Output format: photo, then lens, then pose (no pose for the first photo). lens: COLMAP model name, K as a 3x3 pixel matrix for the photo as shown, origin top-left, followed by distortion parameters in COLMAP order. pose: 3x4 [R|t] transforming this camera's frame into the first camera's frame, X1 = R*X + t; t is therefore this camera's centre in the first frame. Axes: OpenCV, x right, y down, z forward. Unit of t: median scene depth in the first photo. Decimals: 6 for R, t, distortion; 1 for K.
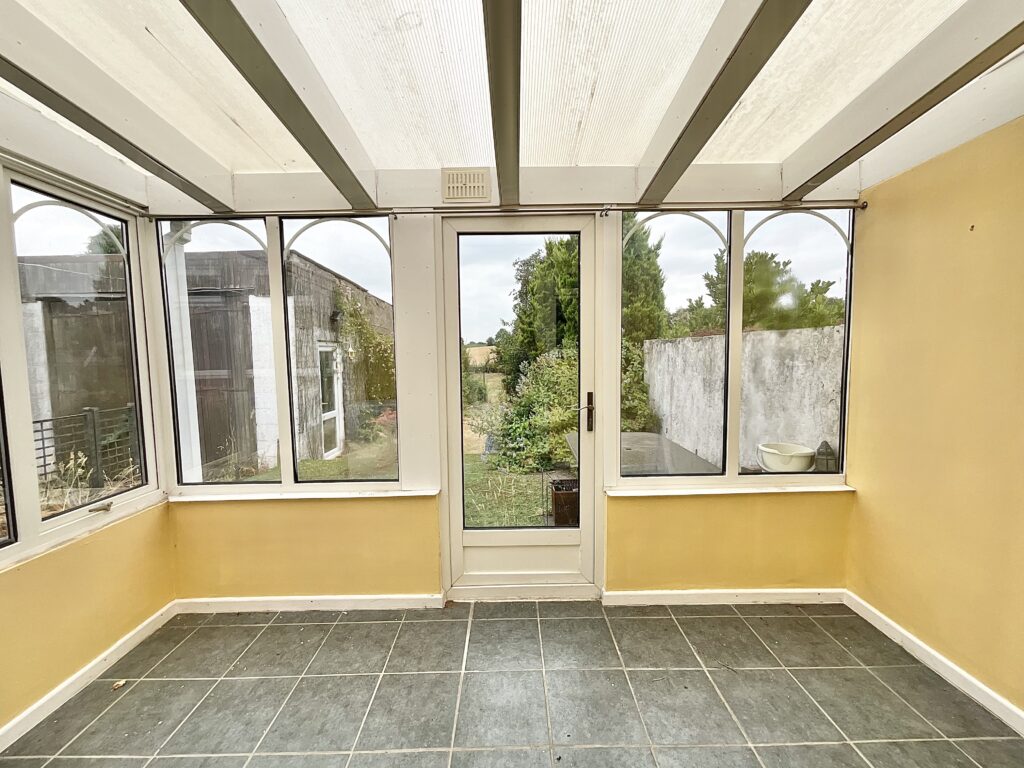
lens RADIAL K [[414.7, 0, 512.0], [0, 414.7, 384.0], [0, 0, 1]] dist [0.000044, 0.000143]
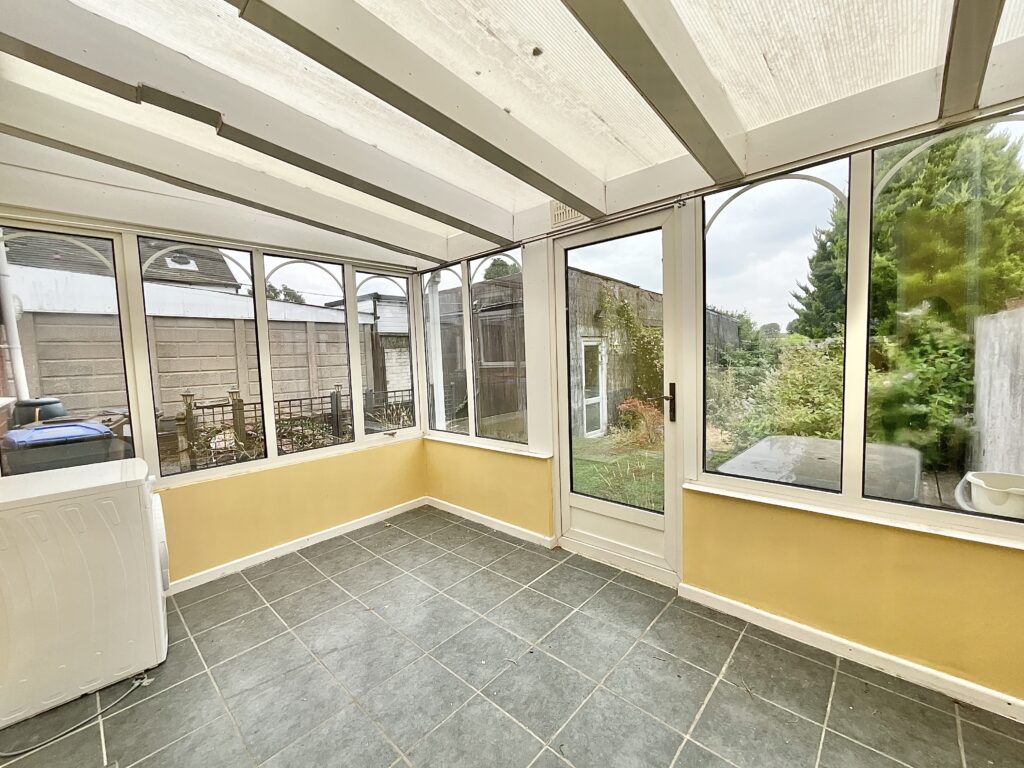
lens RADIAL K [[416.0, 0, 510.7], [0, 416.0, 382.7], [0, 0, 1]] dist [-0.003040, 0.000104]
pose [[0.731260, 0.035541, -0.681173, 0.591547], [-0.024234, 0.999365, 0.026127, 0.002028], [0.681669, -0.002597, 0.731656, -0.011045]]
